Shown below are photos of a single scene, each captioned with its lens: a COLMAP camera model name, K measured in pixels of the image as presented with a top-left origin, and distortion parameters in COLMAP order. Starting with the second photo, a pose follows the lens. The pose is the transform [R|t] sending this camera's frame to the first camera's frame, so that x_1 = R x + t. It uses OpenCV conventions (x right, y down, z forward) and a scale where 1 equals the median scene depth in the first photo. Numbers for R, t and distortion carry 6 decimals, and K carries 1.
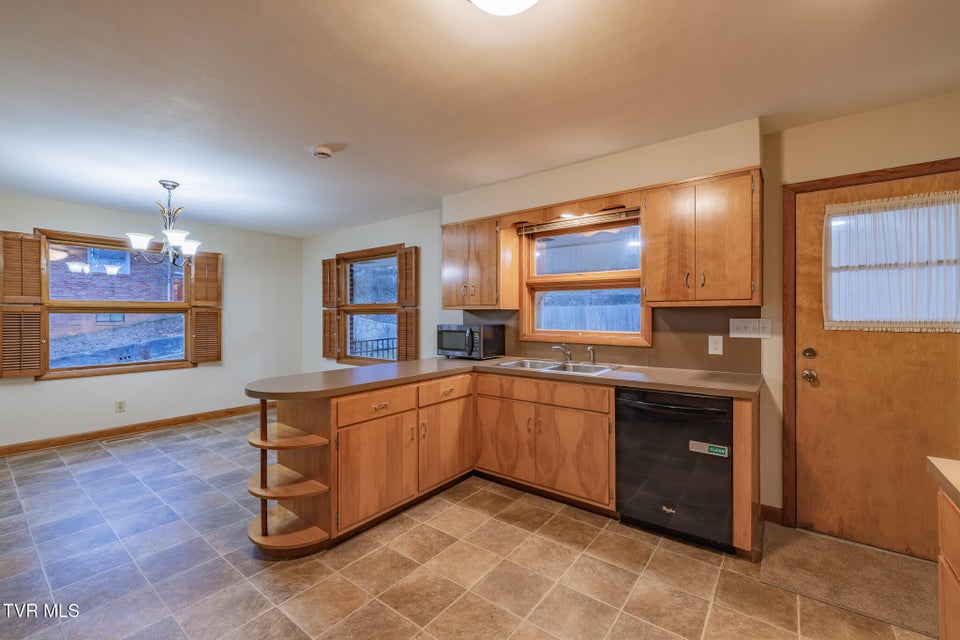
lens RADIAL K [[410.2, 0, 459.9], [0, 410.2, 317.5], [0, 0, 1]] dist [0.007880, -0.001088]
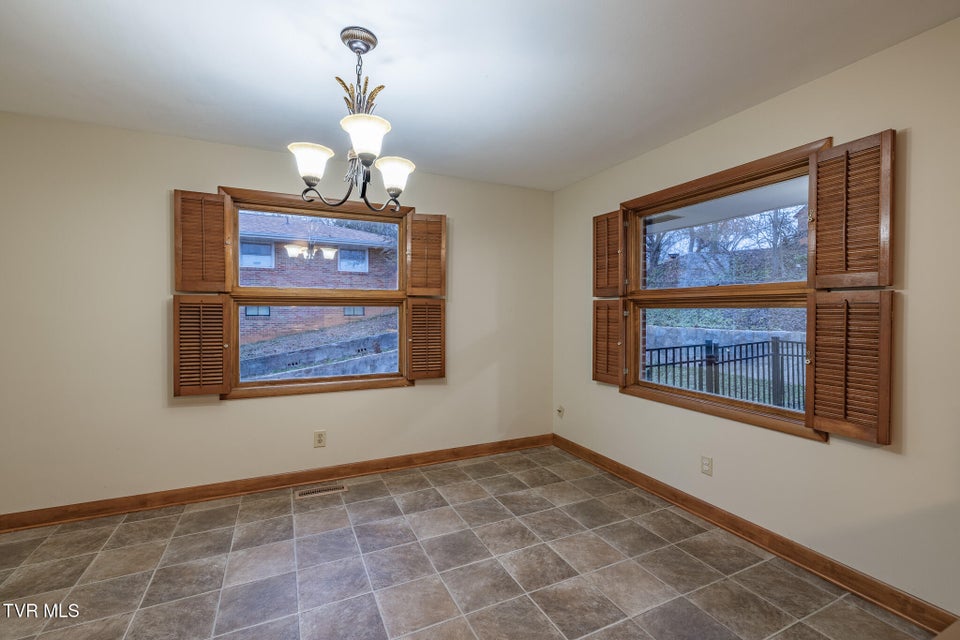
lens RADIAL K [[410.2, 0, 497.7], [0, 410.2, 315.0], [0, 0, 1]] dist [0.007880, -0.001088]
pose [[0.926905, 0.007012, -0.375230, -0.338358], [-0.004721, 0.999964, 0.007025, -0.001891], [0.375266, -0.004740, 0.926905, 0.557603]]
